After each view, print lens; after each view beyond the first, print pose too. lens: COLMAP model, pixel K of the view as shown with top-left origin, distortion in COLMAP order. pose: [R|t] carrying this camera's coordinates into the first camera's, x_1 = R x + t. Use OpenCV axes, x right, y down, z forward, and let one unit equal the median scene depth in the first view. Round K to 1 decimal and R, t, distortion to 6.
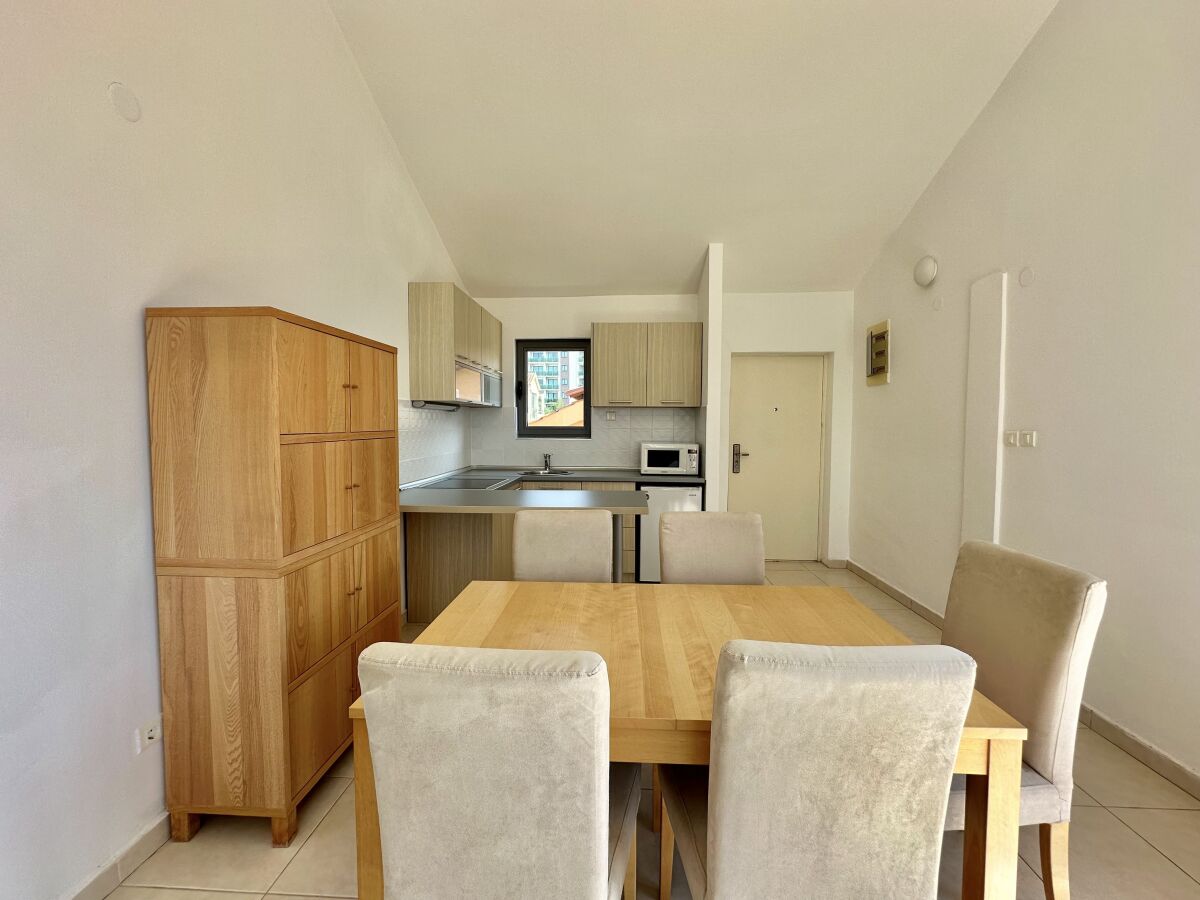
lens RADIAL K [[497.2, 0, 595.9], [0, 497.2, 448.8], [0, 0, 1]] dist [-0.003389, -0.000038]
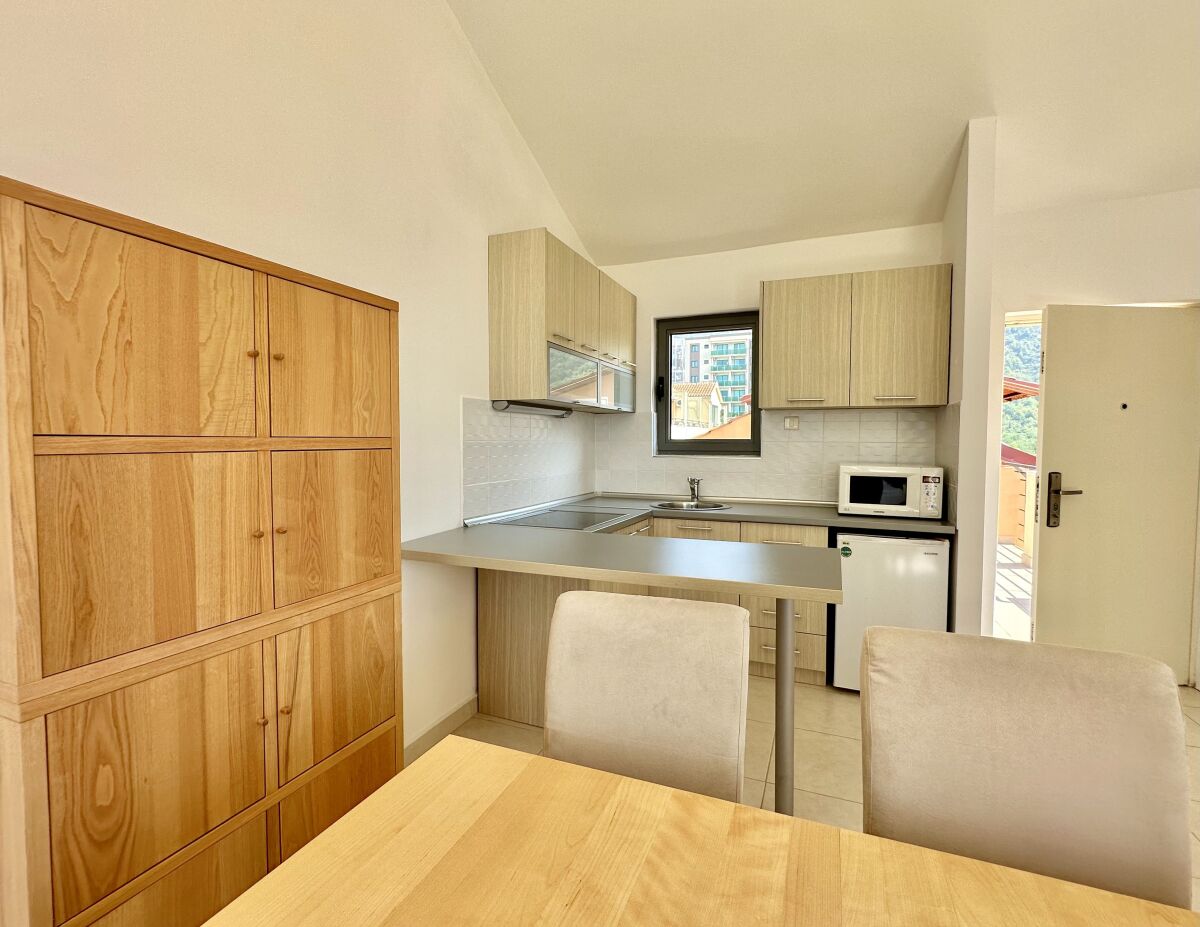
lens RADIAL K [[564.3, 0, 606.9], [0, 564.3, 464.5], [0, 0, 1]] dist [-0.002527, 0.000146]
pose [[0.950544, 0.012918, -0.310322, 0.034457], [-0.015966, 0.999846, -0.007283, -0.001486], [0.310180, 0.011878, 0.950604, 0.240984]]
